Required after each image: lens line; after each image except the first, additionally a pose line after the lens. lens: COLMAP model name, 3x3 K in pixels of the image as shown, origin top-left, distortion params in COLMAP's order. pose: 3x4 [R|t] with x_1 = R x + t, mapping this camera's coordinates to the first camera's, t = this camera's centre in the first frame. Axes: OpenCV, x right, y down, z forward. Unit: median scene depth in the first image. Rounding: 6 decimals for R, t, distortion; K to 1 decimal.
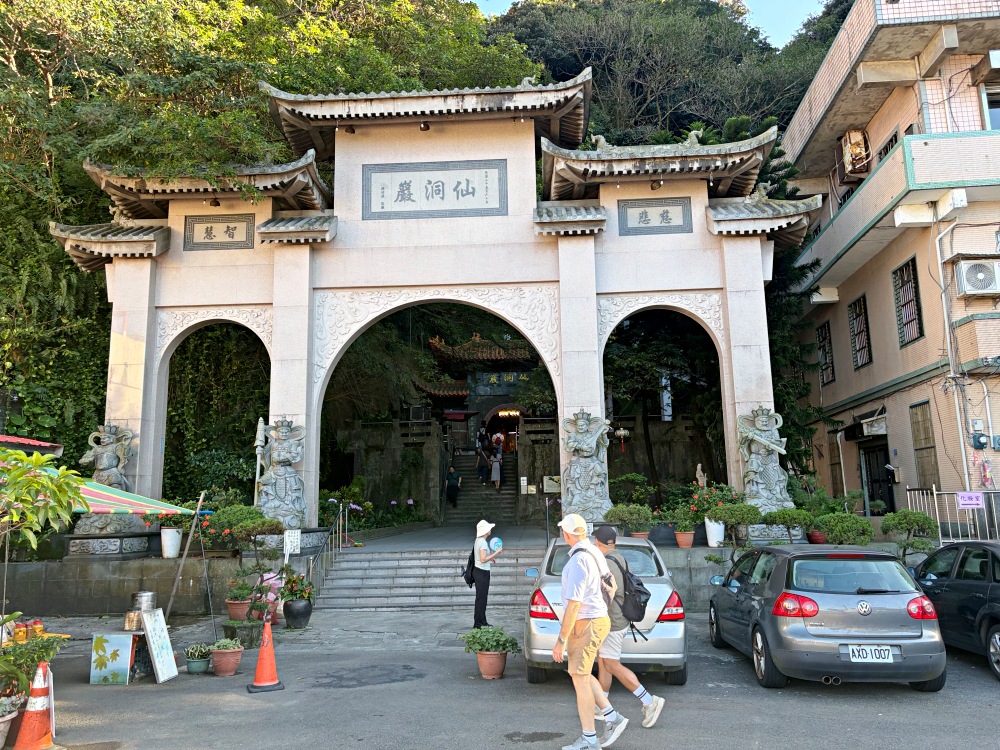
lens RADIAL K [[781.0, 0, 503.1], [0, 781.0, 375.1], [0, 0, 1]] dist [0.058705, -0.005786]
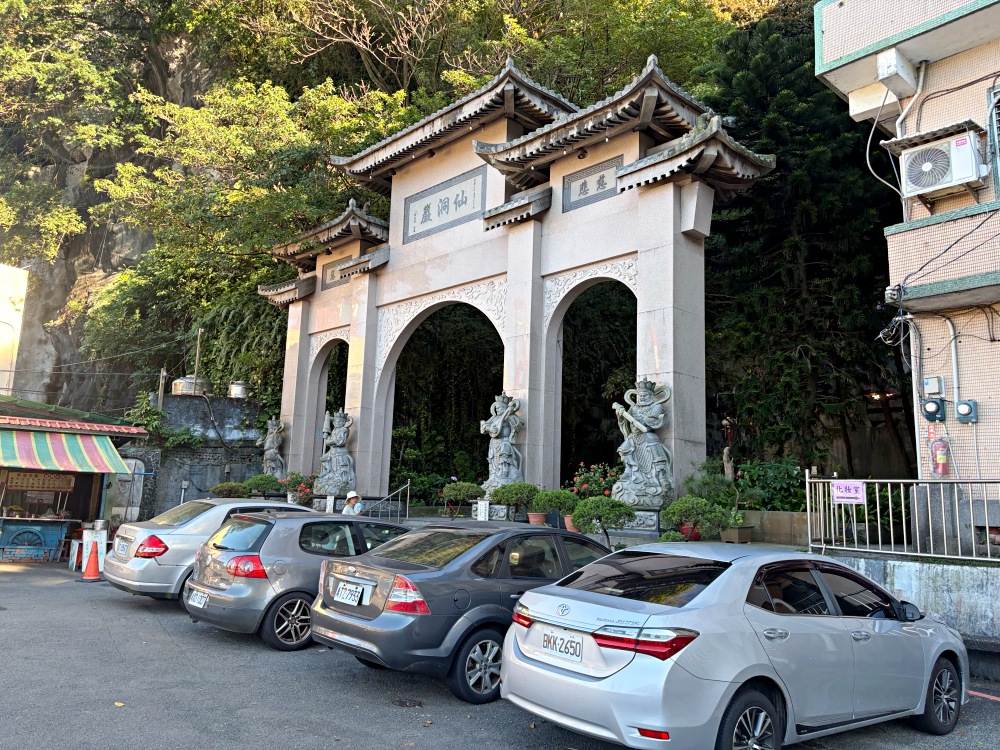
lens RADIAL K [[781.0, 0, 502.1], [0, 781.0, 374.4], [0, 0, 1]] dist [0.058705, -0.005786]
pose [[0.709548, -0.066959, -0.701469, 0.779893], [0.074646, 0.997016, -0.019664, 0.037401], [0.700692, -0.038410, 0.712429, 0.245619]]
